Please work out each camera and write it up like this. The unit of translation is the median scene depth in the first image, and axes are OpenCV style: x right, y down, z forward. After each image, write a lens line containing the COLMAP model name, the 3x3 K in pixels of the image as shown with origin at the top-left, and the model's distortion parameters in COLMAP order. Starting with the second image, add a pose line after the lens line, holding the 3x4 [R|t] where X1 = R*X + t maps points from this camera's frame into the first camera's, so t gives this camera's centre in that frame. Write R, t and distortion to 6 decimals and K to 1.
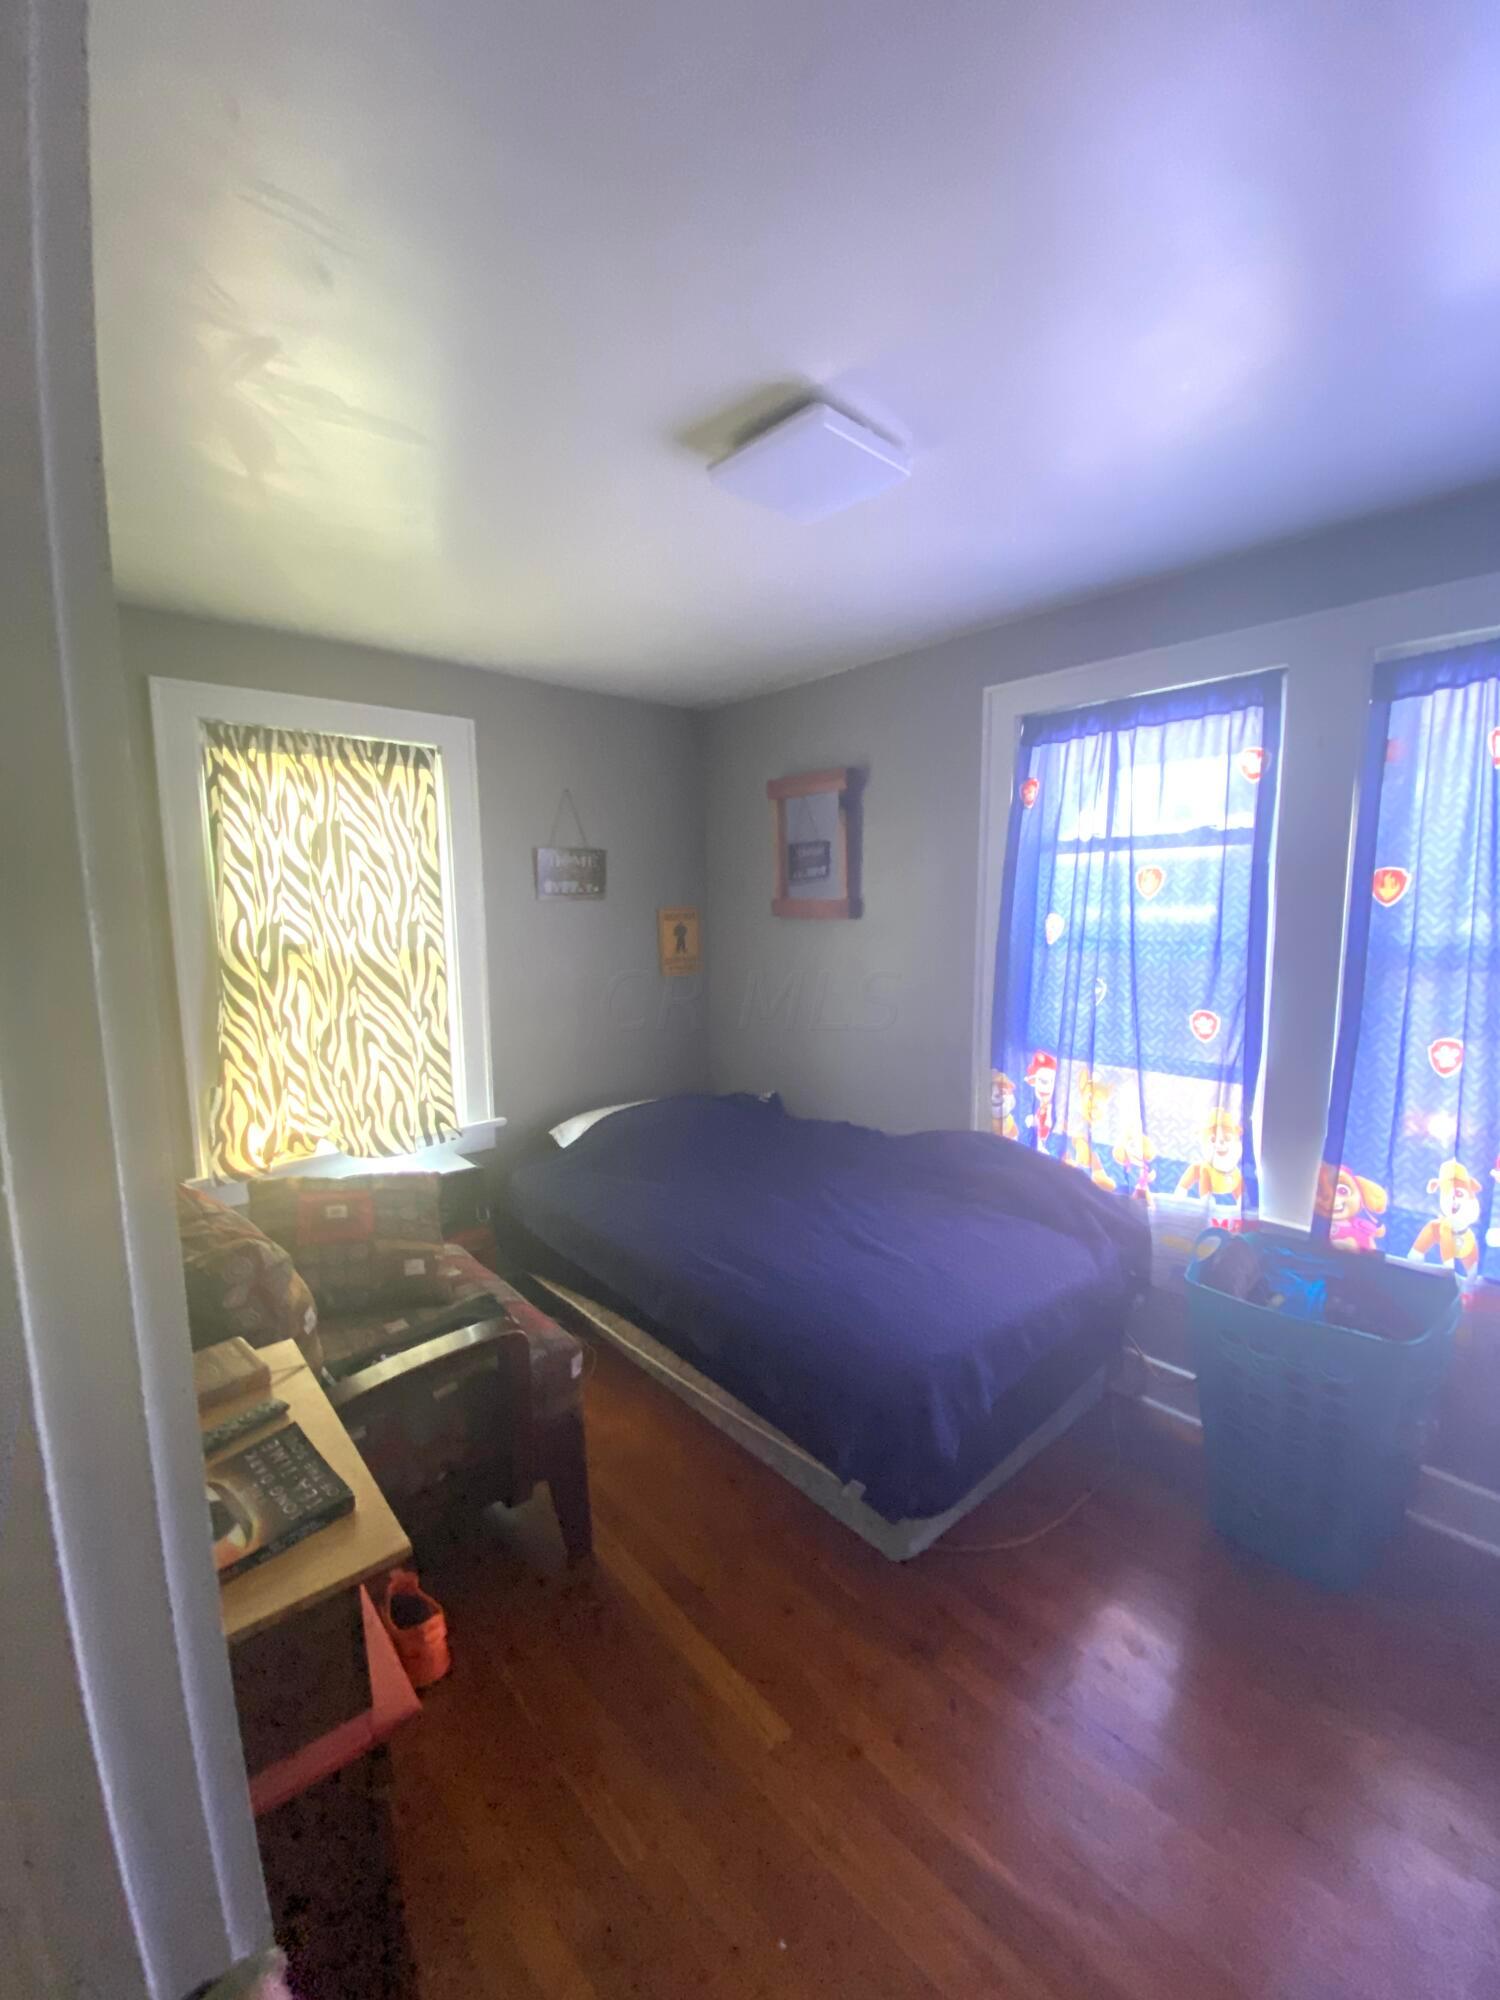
lens RADIAL K [[798.9, 0, 750.1], [0, 798.9, 1003.7], [0, 0, 1]] dist [-0.002427, -0.000399]
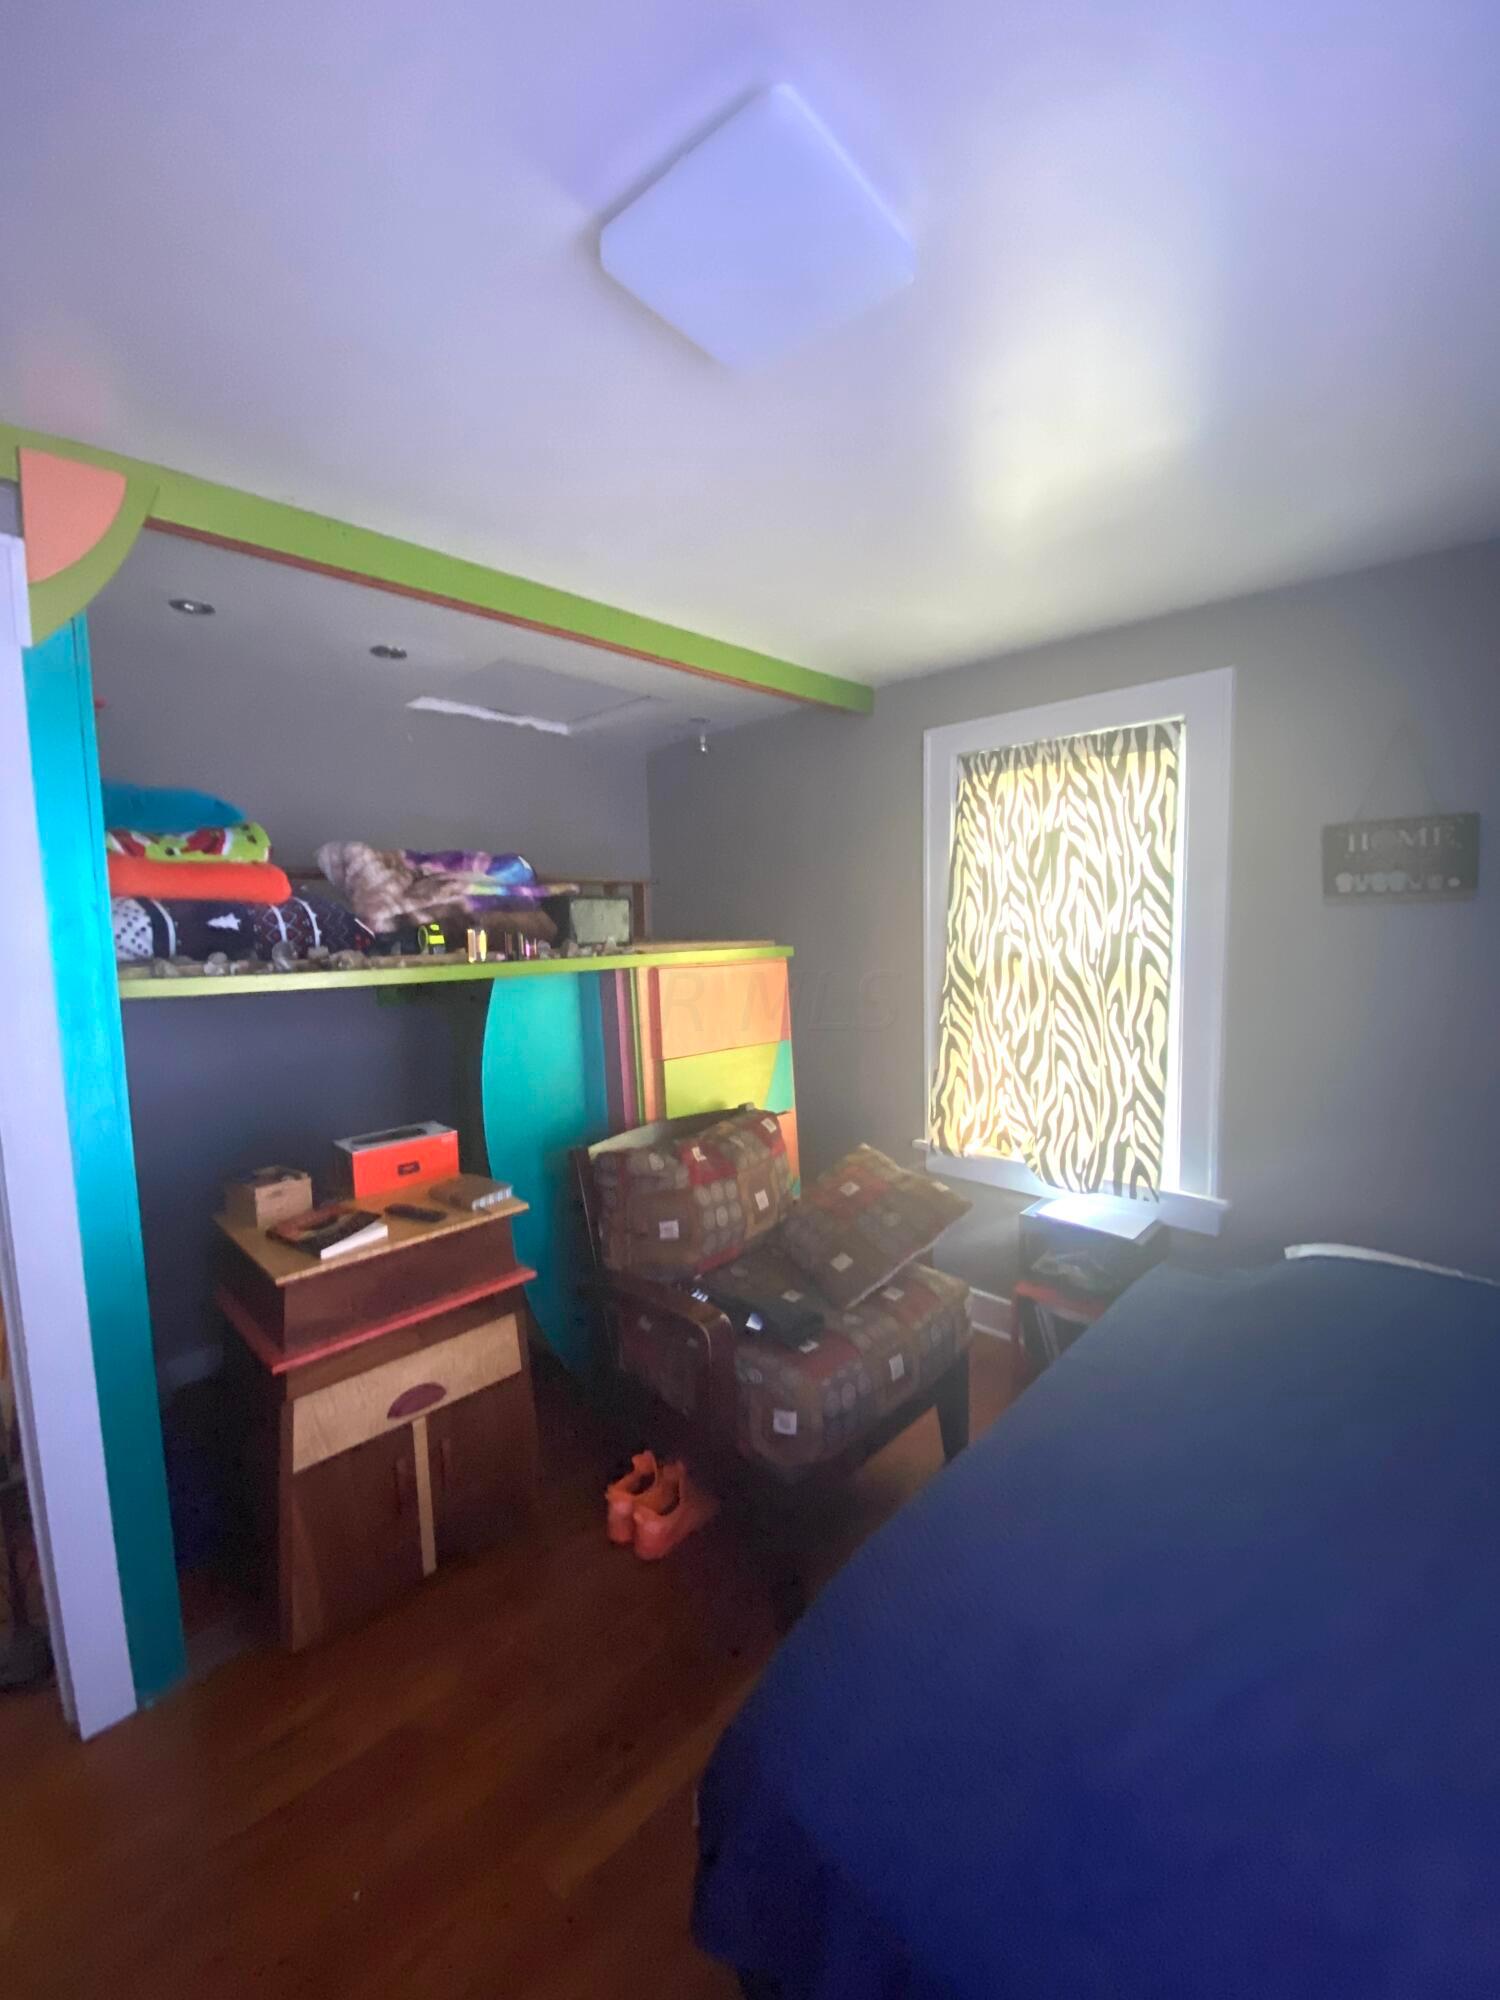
lens RADIAL K [[804.6, 0, 749.8], [0, 804.6, 1002.9], [0, 0, 1]] dist [0.001998, 0.000135]
pose [[0.074021, 0.106494, -0.991554, 0.409914], [-0.114582, 0.988605, 0.097624, -0.066069], [0.990652, 0.106388, 0.085380, 0.527011]]
